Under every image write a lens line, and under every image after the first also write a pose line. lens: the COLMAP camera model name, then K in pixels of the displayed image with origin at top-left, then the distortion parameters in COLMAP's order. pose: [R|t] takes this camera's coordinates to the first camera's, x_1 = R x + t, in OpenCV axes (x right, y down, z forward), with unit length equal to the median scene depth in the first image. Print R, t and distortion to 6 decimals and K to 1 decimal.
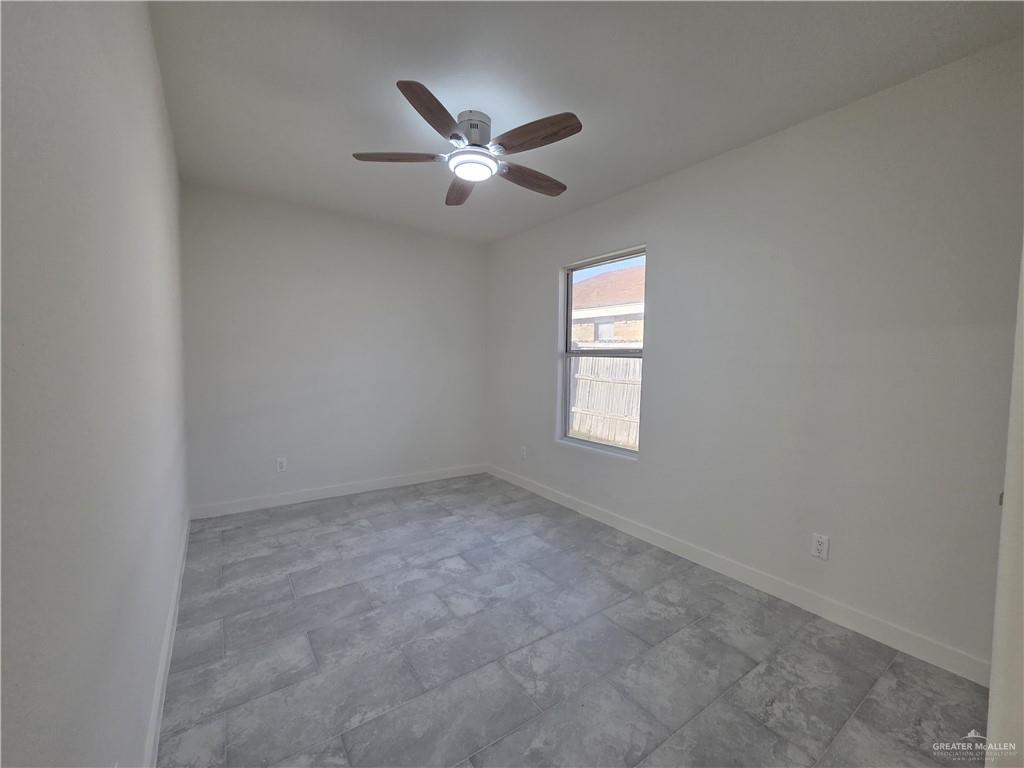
lens RADIAL K [[419.4, 0, 517.0], [0, 419.4, 382.3], [0, 0, 1]] dist [0.001238, 0.000392]
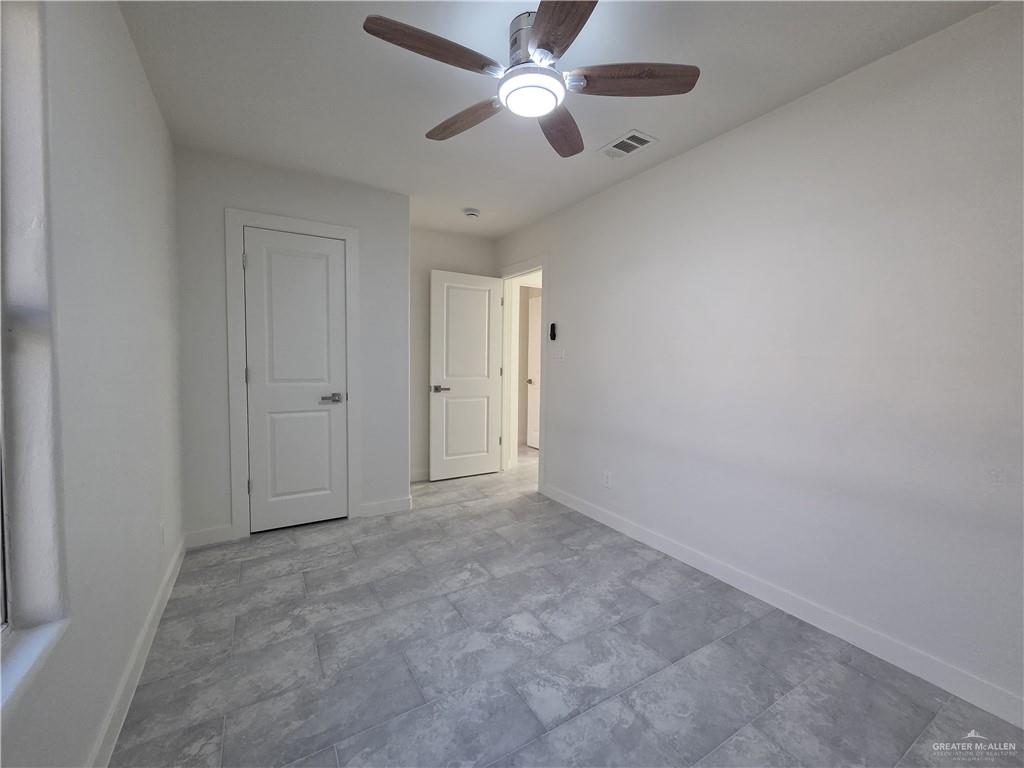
lens RADIAL K [[419.4, 0, 517.0], [0, 419.4, 382.3], [0, 0, 1]] dist [0.001238, 0.000392]
pose [[-0.996649, -0.039319, 0.071729, -0.158446], [-0.031582, 0.993866, 0.105987, -0.091562], [-0.075456, 0.103366, -0.991777, 1.879026]]
